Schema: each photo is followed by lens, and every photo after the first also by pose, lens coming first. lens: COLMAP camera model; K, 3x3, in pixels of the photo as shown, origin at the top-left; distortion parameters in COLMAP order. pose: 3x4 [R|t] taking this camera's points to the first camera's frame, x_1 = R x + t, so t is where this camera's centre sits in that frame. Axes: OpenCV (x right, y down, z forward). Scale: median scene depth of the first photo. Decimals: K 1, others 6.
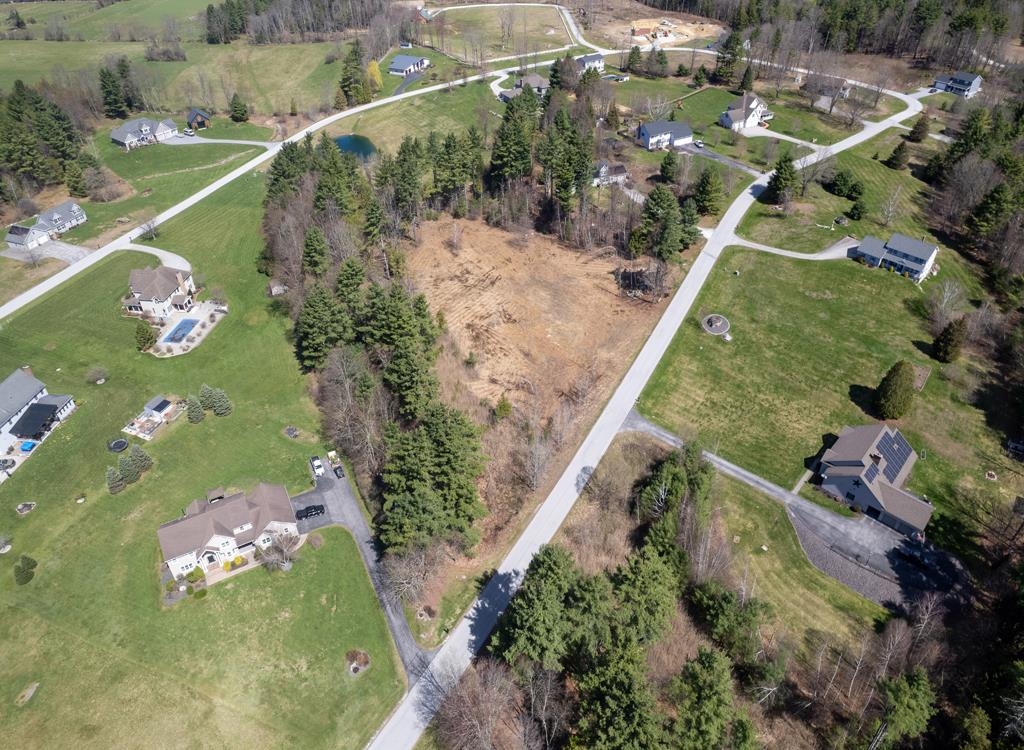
lens RADIAL K [[618.8, 0, 515.0], [0, 618.8, 371.7], [0, 0, 1]] dist [-0.089022, 0.084907]
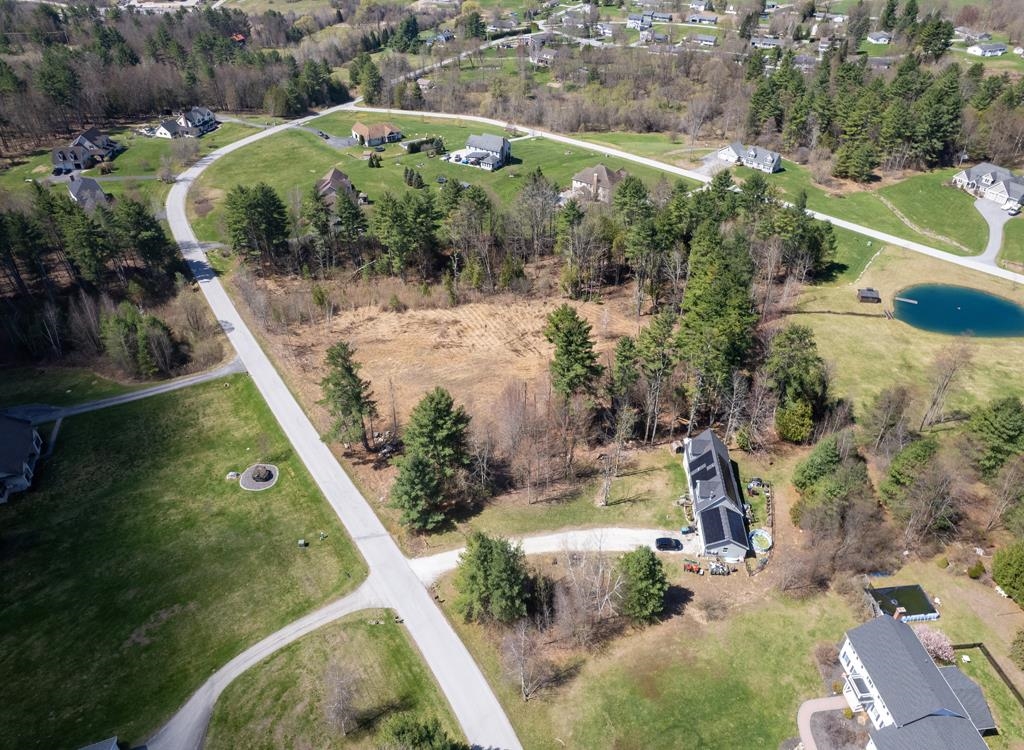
lens RADIAL K [[622.4, 0, 516.2], [0, 622.4, 380.2], [0, 0, 1]] dist [-0.090595, 0.087251]
pose [[-0.415503, 0.585934, -0.695729, 0.579624], [-0.599451, 0.398883, 0.693939, -0.726167], [0.684116, 0.705389, 0.185502, 0.911111]]
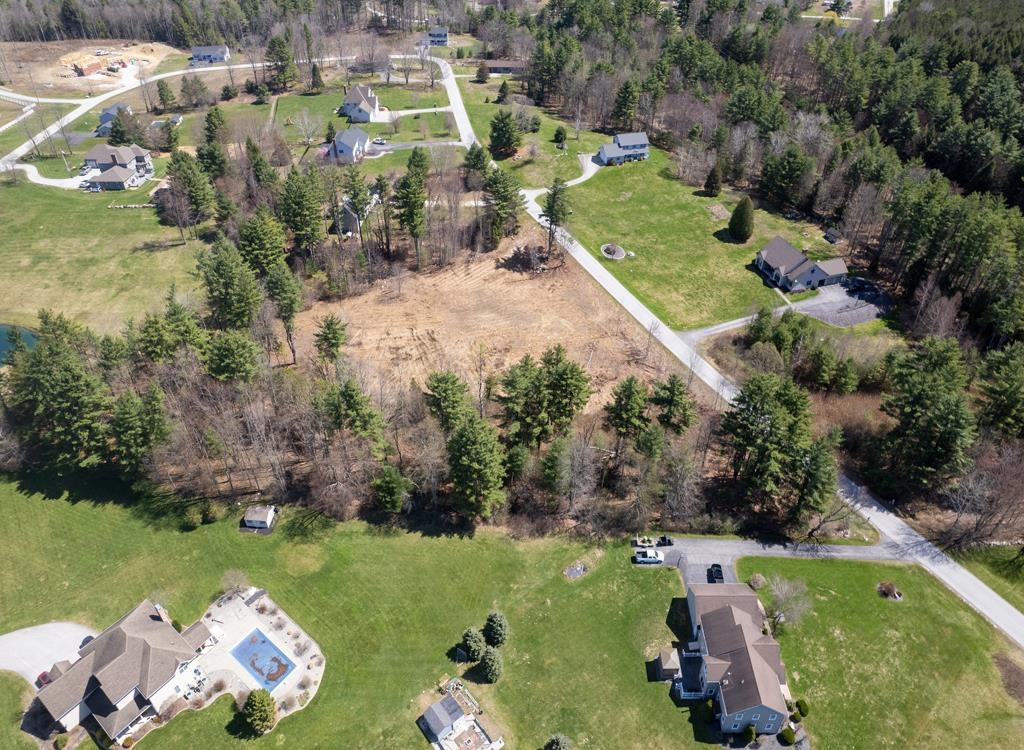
lens RADIAL K [[620.1, 0, 512.0], [0, 620.1, 375.0], [0, 0, 1]] dist [-0.075800, 0.054313]
pose [[0.493237, -0.570407, 0.656775, -0.610419], [0.568413, 0.782865, 0.253038, -0.273635], [-0.658500, 0.248512, 0.710365, 0.326543]]
